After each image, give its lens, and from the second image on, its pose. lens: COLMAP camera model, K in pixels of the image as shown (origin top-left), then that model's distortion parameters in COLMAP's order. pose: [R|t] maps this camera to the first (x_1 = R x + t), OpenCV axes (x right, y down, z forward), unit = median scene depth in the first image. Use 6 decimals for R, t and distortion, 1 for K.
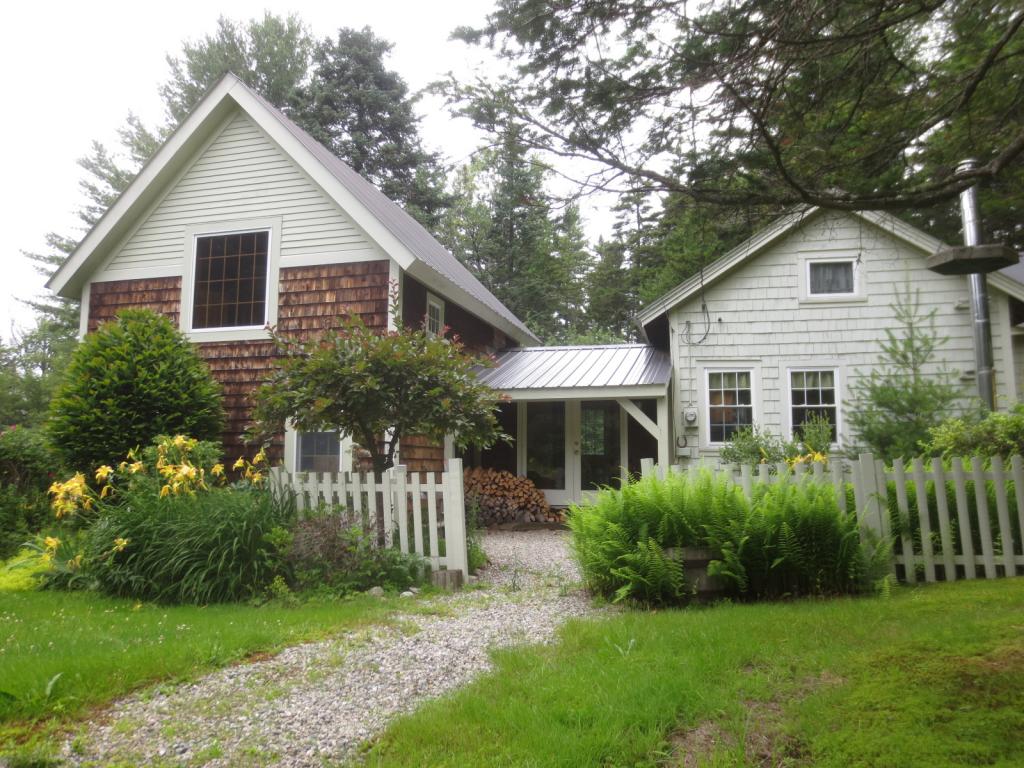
lens RADIAL K [[844.9, 0, 512.0], [0, 844.9, 384.0], [0, 0, 1]] dist [-0.056931, 0.010575]
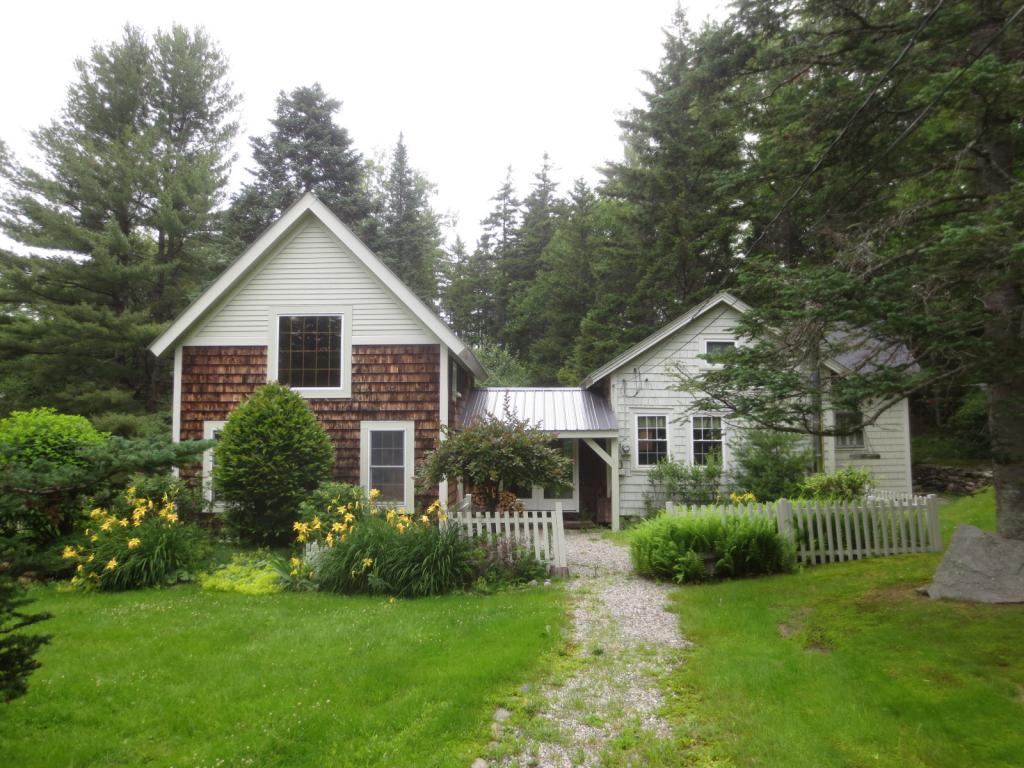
lens RADIAL K [[869.9, 0, 537.5], [0, 869.9, 367.5], [0, 0, 1]] dist [-0.055515, 0.008742]
pose [[0.966020, 0.015394, 0.258008, -0.340133], [-0.020333, 0.999657, 0.016484, -0.127723], [-0.257666, -0.021170, 0.966002, -0.408978]]
